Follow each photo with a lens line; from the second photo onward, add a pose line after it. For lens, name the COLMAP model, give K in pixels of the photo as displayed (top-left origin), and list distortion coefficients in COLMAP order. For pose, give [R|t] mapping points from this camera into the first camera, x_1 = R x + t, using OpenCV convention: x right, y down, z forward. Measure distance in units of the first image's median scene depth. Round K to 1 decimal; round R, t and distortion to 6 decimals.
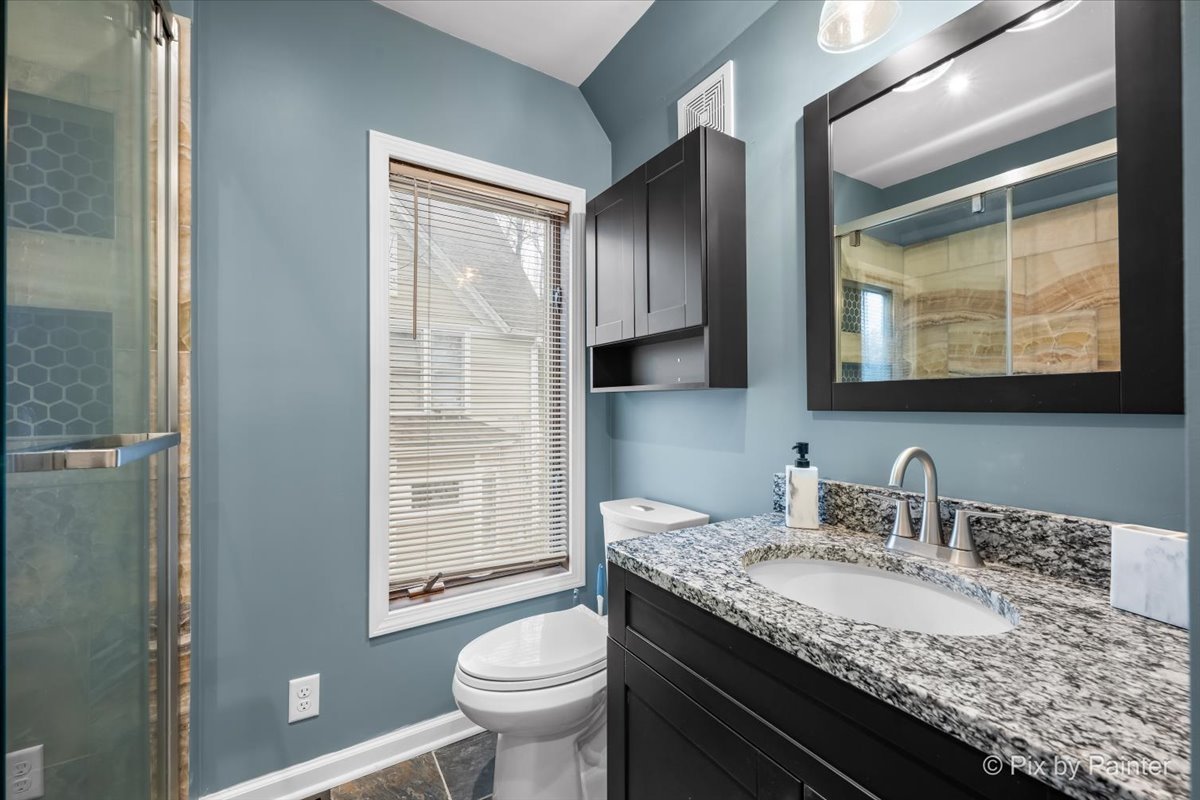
lens RADIAL K [[484.2, 0, 600.0], [0, 484.2, 400.0], [0, 0, 1]] dist [-0.000514, 0.000007]
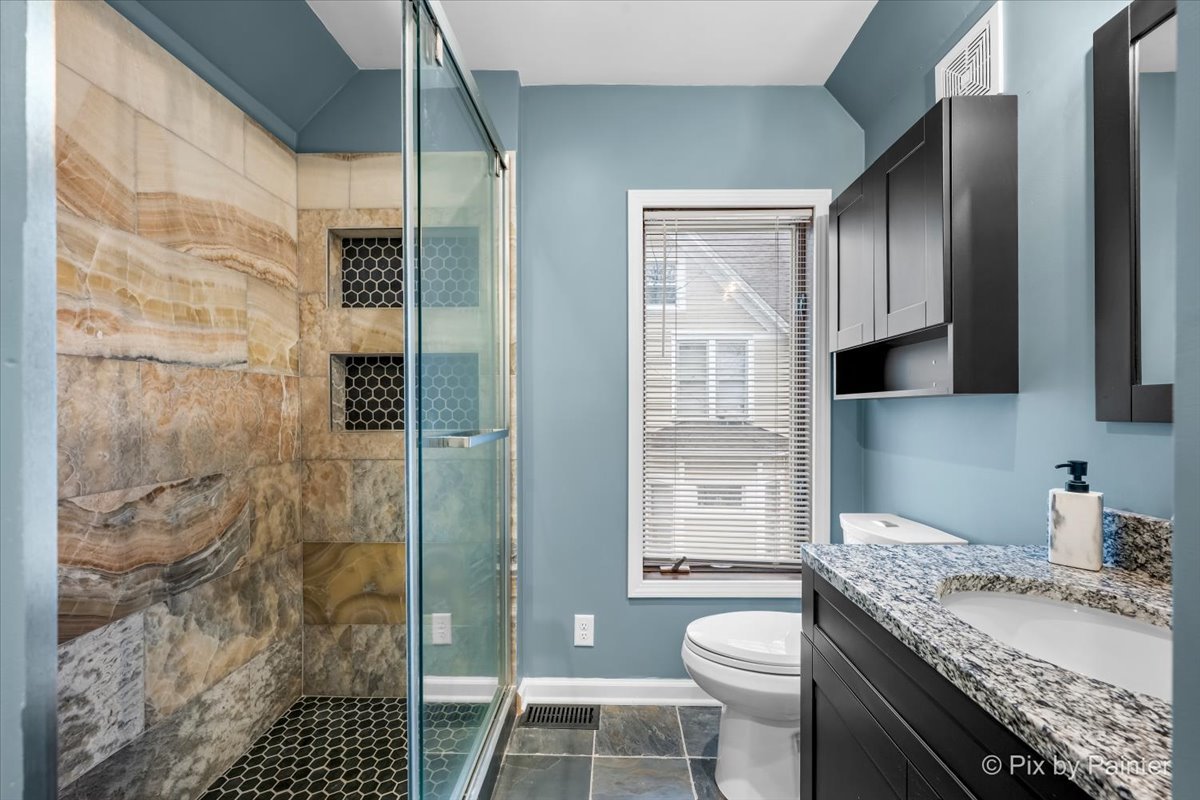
lens RADIAL K [[482.0, 0, 600.8], [0, 482.0, 409.9], [0, 0, 1]] dist [-0.000329, 0.000141]
pose [[0.833958, 0.002646, -0.551821, 0.203105], [0.001376, 0.999975, 0.006875, -0.003256], [0.551826, -0.006493, 0.833934, -0.101622]]
